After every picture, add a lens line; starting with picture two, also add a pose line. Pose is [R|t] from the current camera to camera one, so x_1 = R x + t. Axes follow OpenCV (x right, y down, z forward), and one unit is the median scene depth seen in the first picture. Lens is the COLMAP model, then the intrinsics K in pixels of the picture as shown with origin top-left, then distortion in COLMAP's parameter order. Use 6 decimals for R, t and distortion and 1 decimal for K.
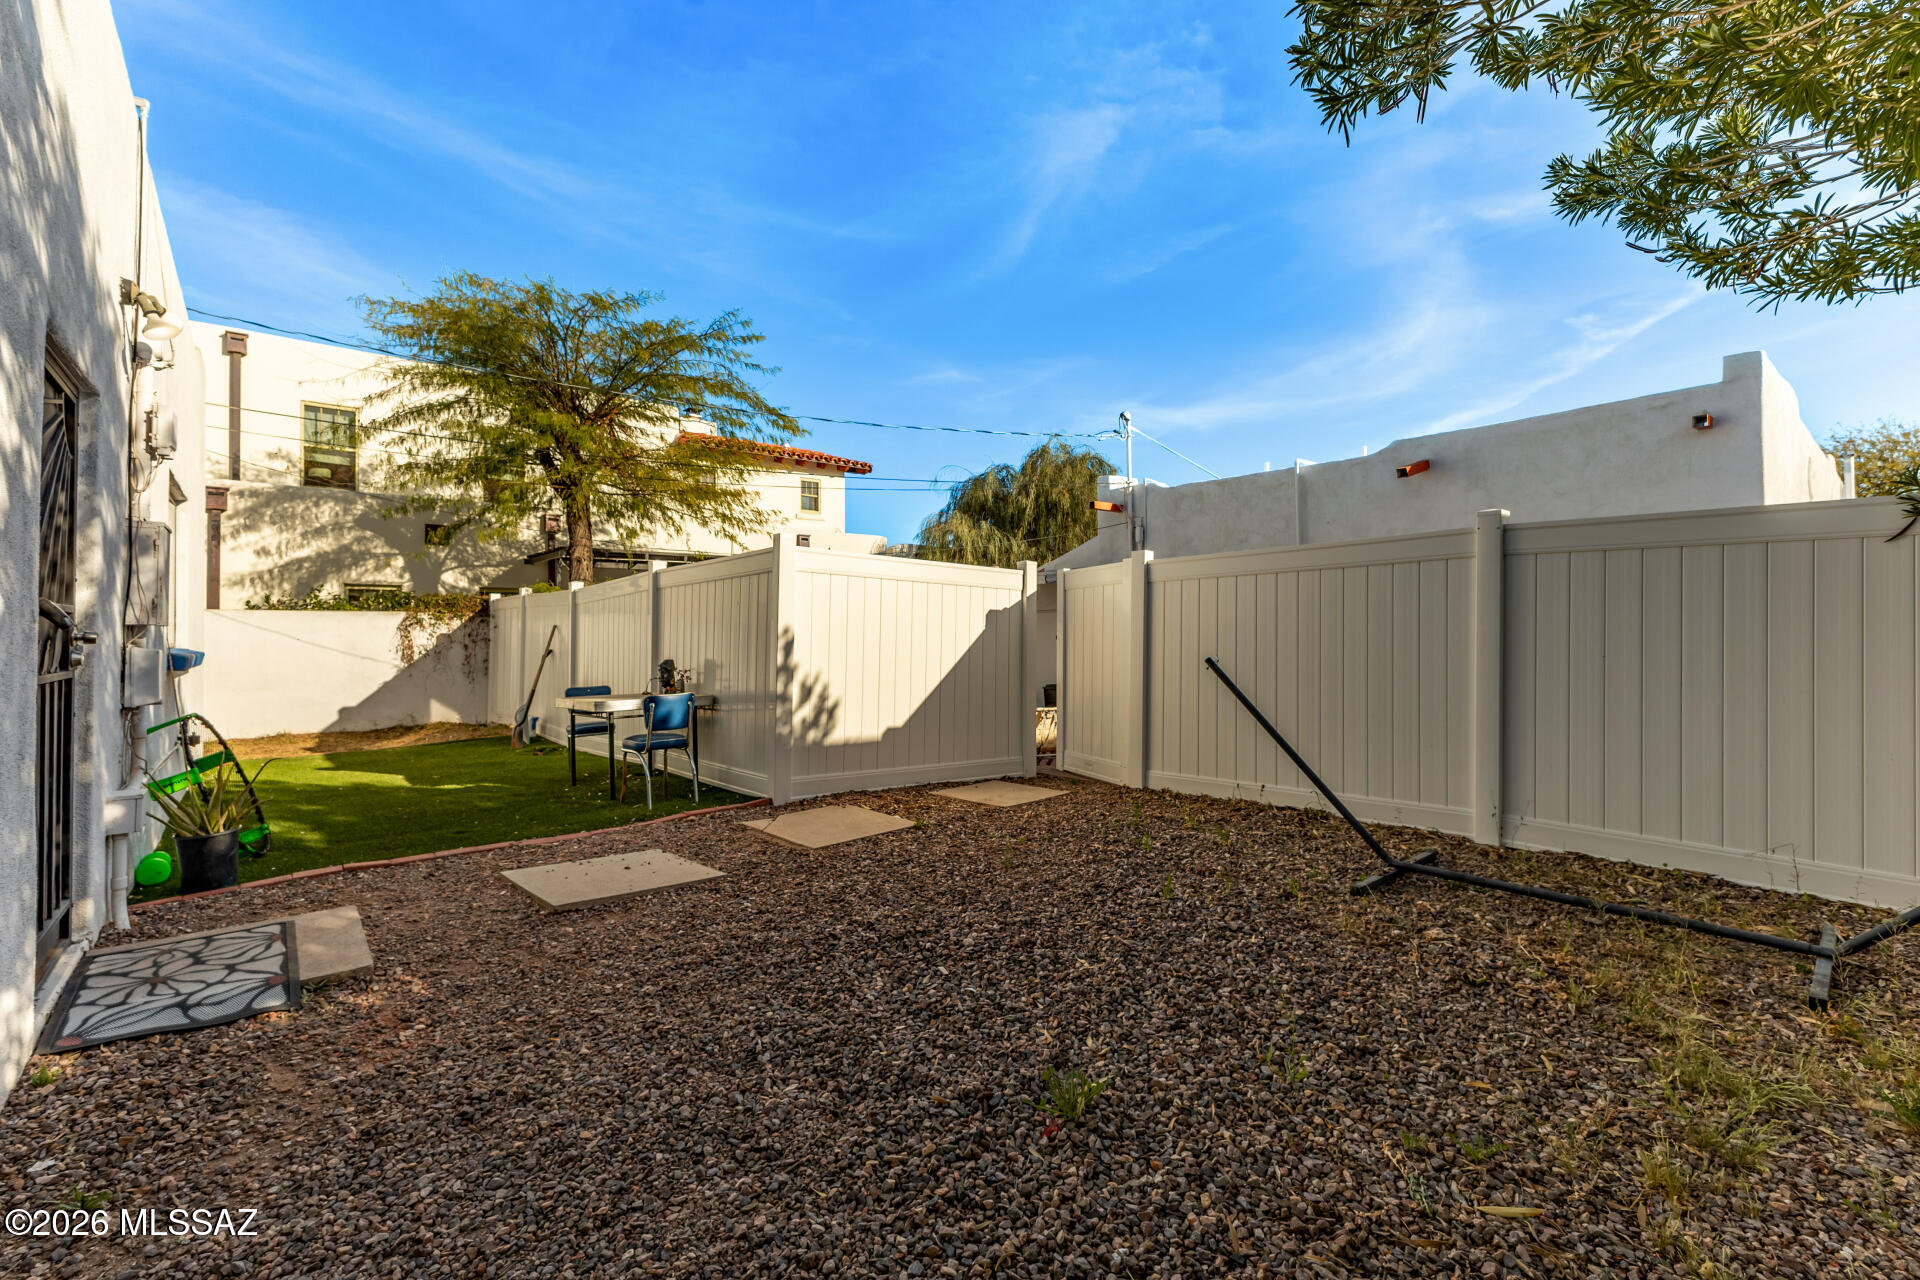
lens RADIAL K [[831.3, 0, 960.0], [0, 831.3, 640.0], [0, 0, 1]] dist [0.001165, -0.000002]
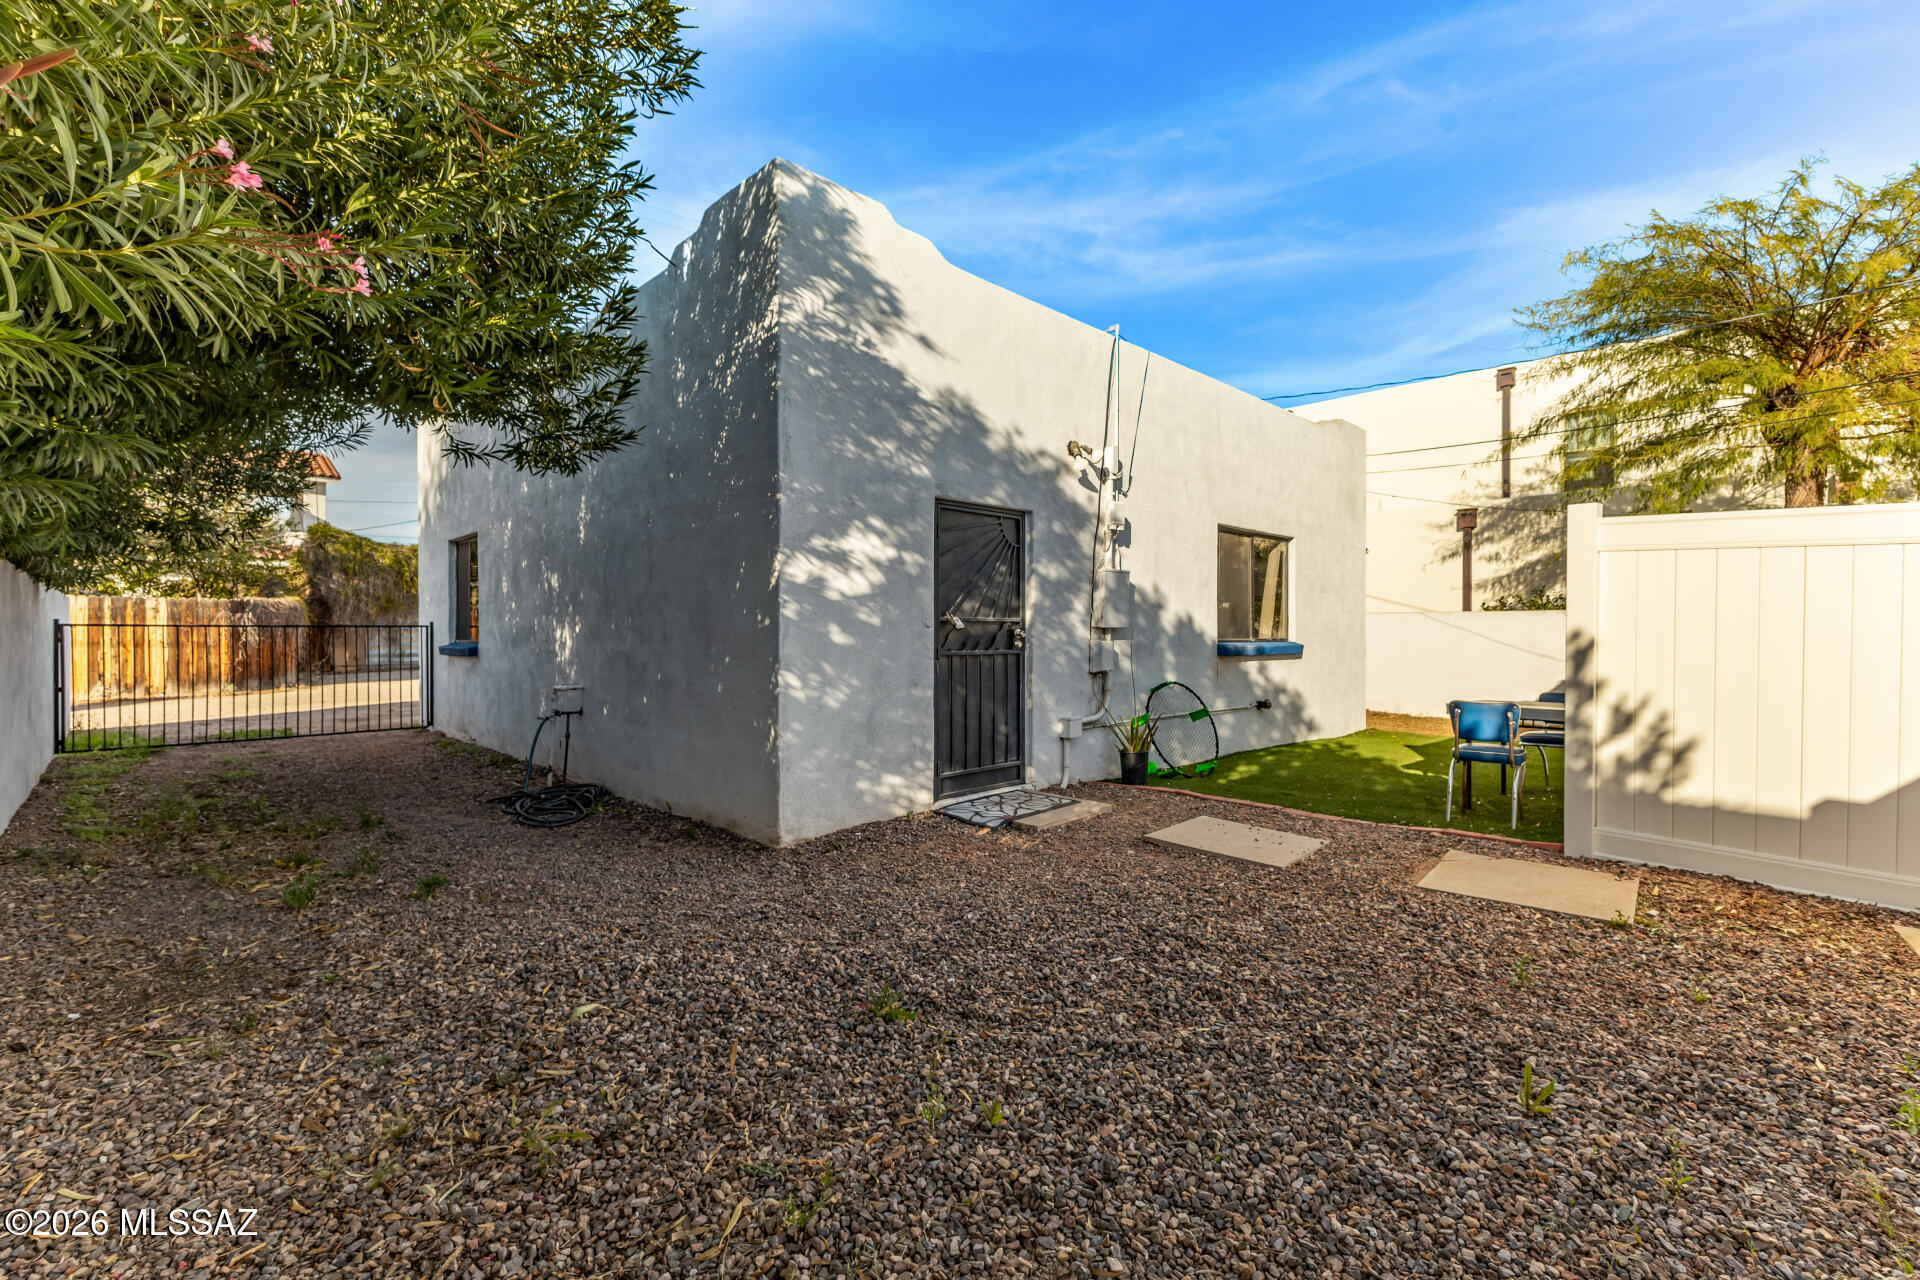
lens RADIAL K [[831.3, 0, 960.0], [0, 831.3, 640.0], [0, 0, 1]] dist [0.001165, -0.000002]
pose [[0.110952, 0.028610, -0.993414, 0.474321], [-0.027126, 0.999300, 0.025750, -0.010570], [0.993456, 0.024090, 0.111651, 0.329450]]
